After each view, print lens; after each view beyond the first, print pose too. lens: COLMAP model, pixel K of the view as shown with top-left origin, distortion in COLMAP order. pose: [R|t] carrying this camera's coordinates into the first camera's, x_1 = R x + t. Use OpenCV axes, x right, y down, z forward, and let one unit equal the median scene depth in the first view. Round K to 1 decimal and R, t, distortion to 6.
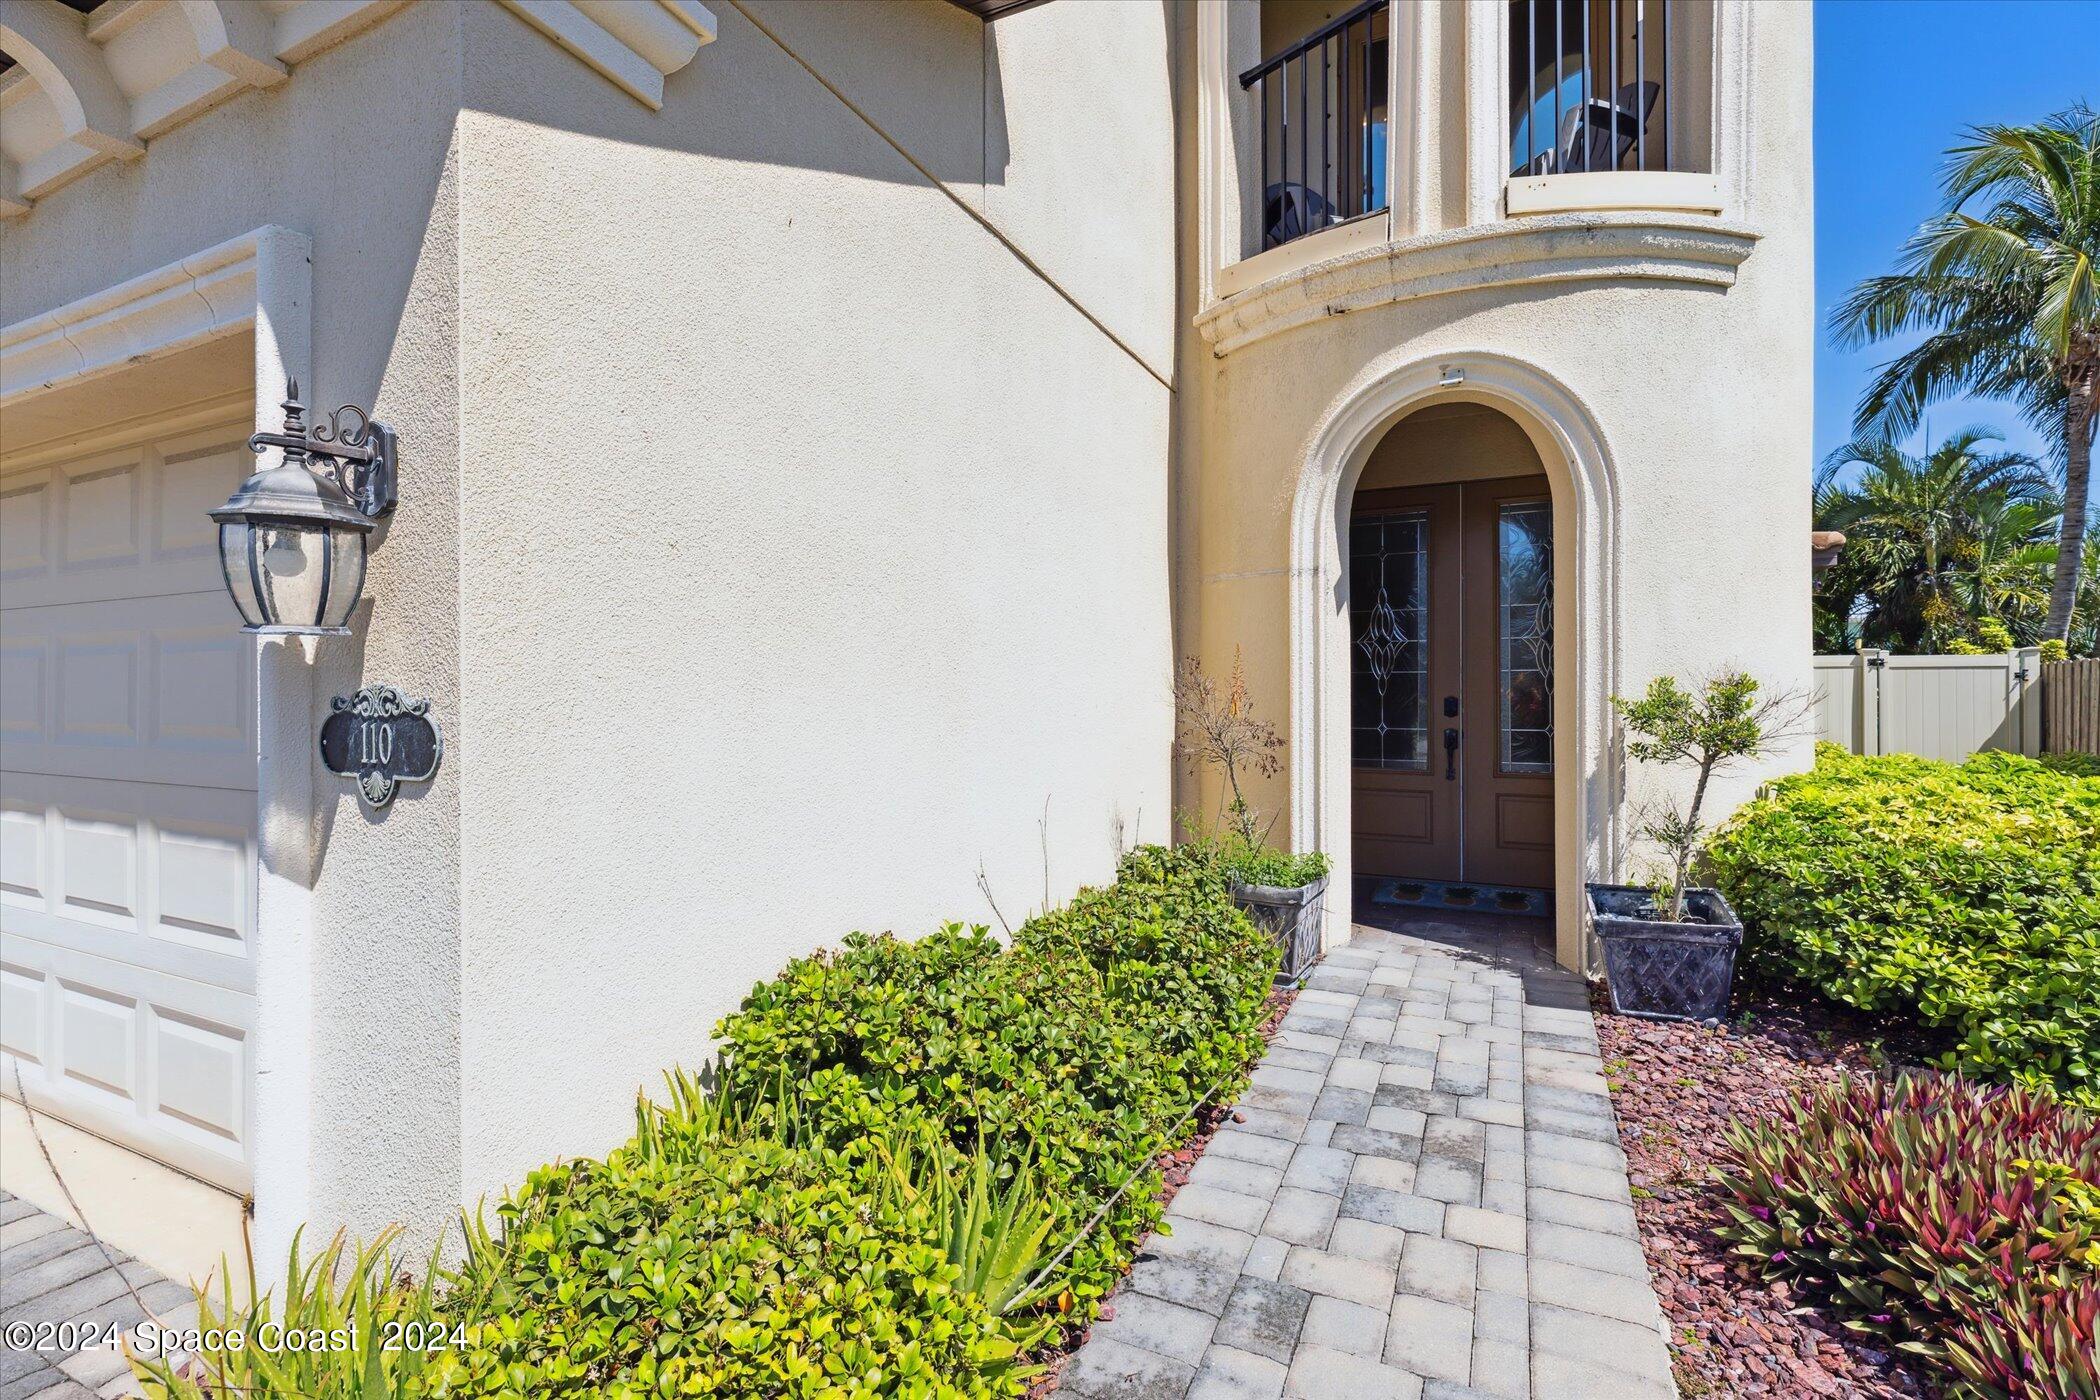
lens RADIAL K [[946.9, 0, 1059.0], [0, 946.9, 701.6], [0, 0, 1]] dist [0.002878, -0.000227]
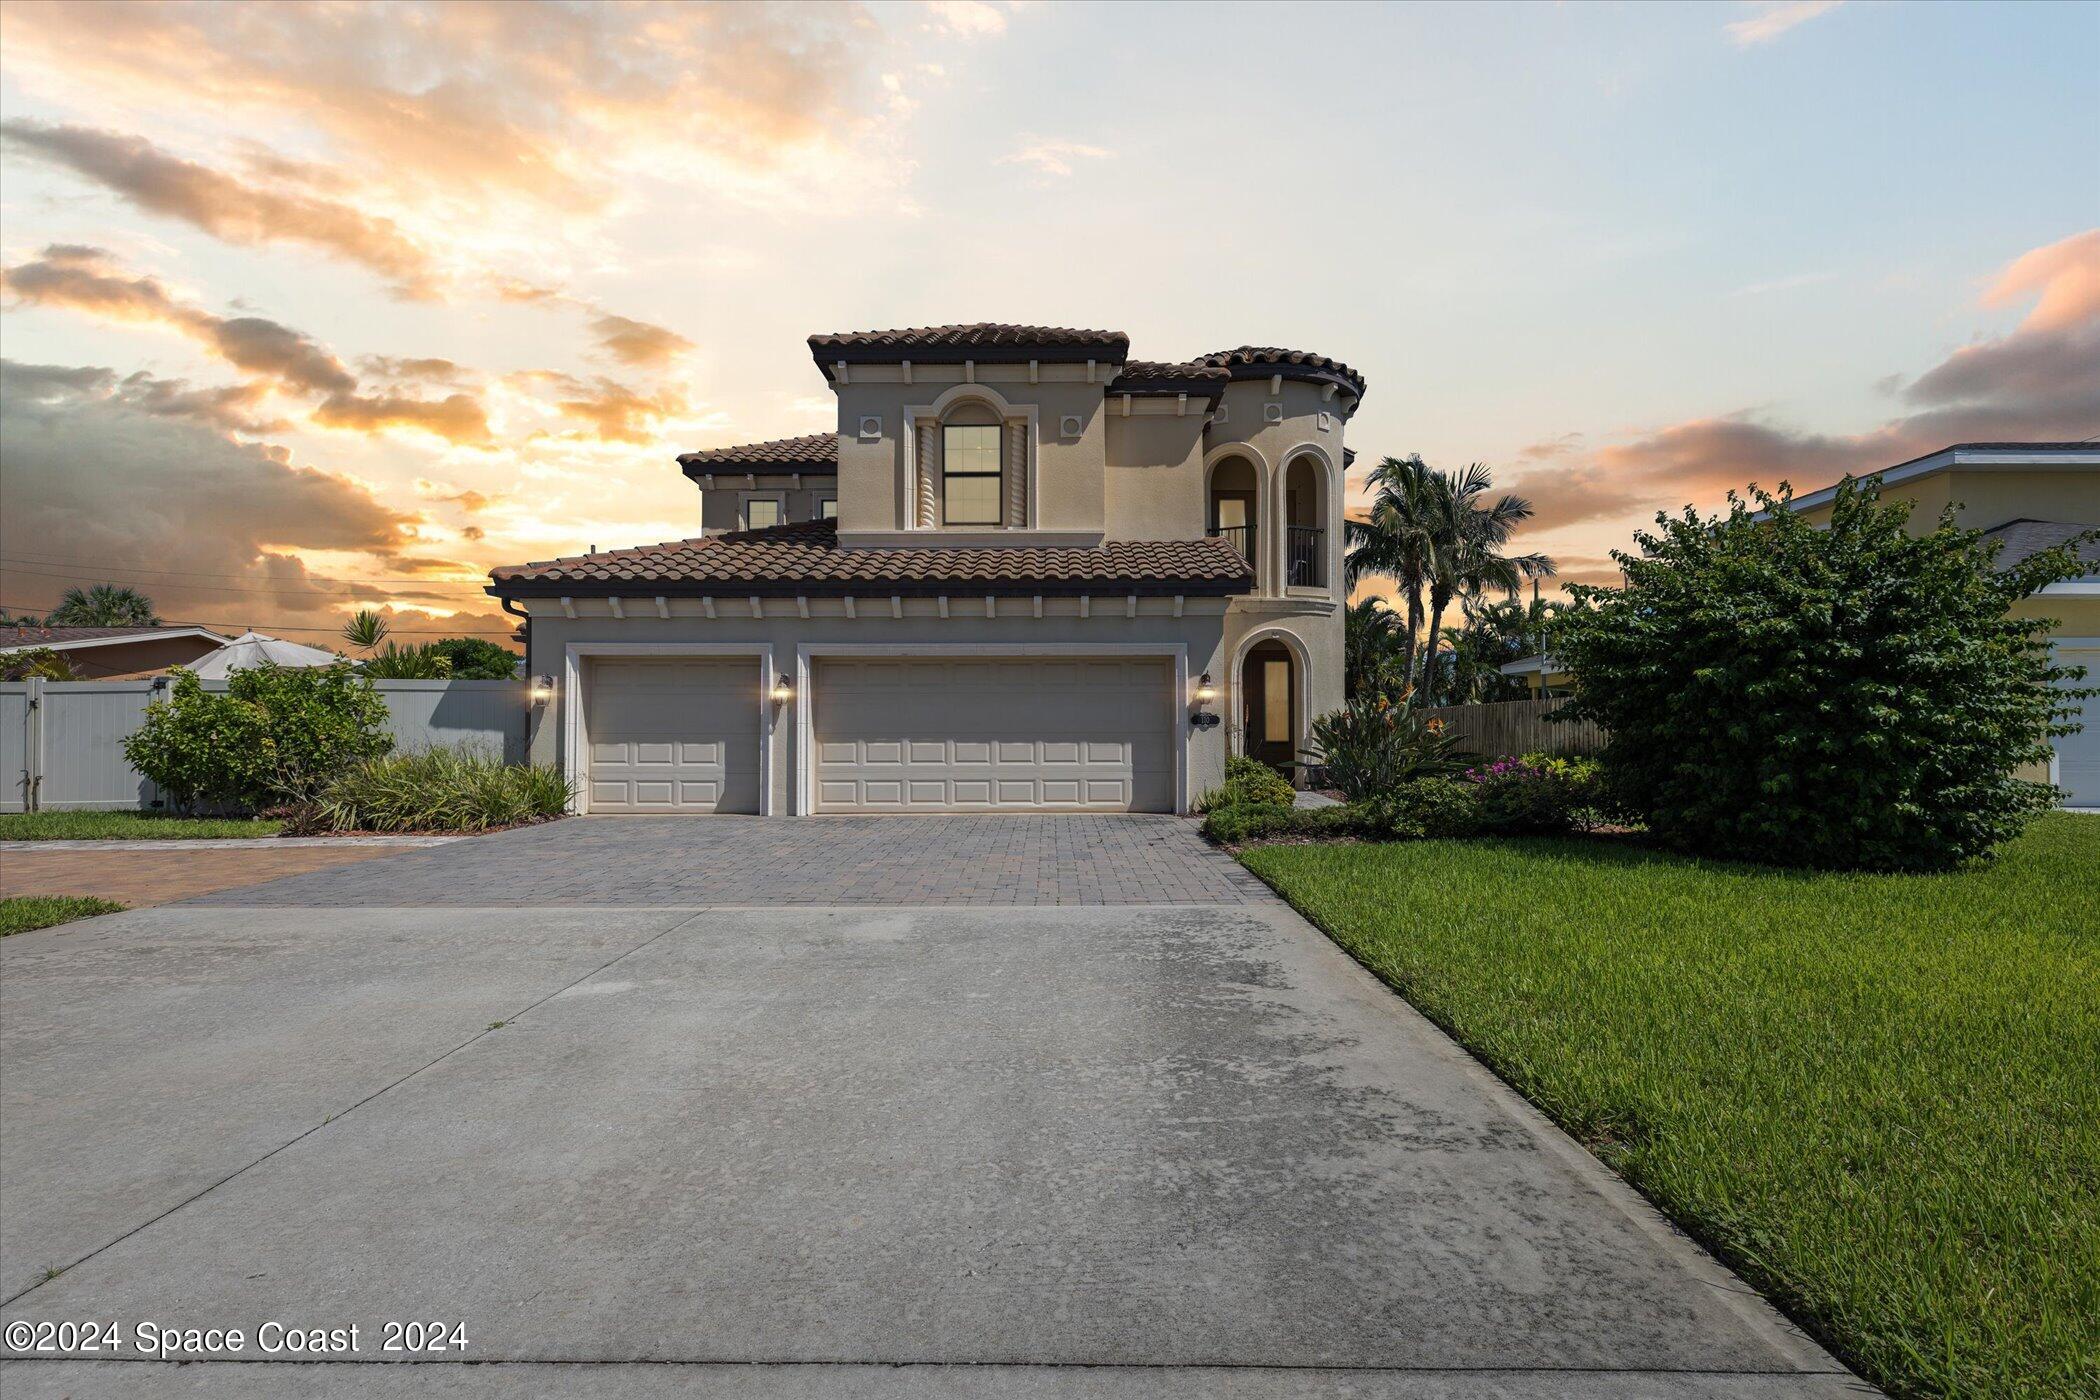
lens RADIAL K [[946.9, 0, 1059.0], [0, 946.9, 701.6], [0, 0, 1]] dist [0.002878, -0.000227]
pose [[0.902167, 0.019931, 0.430925, -0.606818], [-0.006996, 0.999477, -0.031581, 0.015979], [-0.431329, 0.025476, 0.901835, -0.624542]]
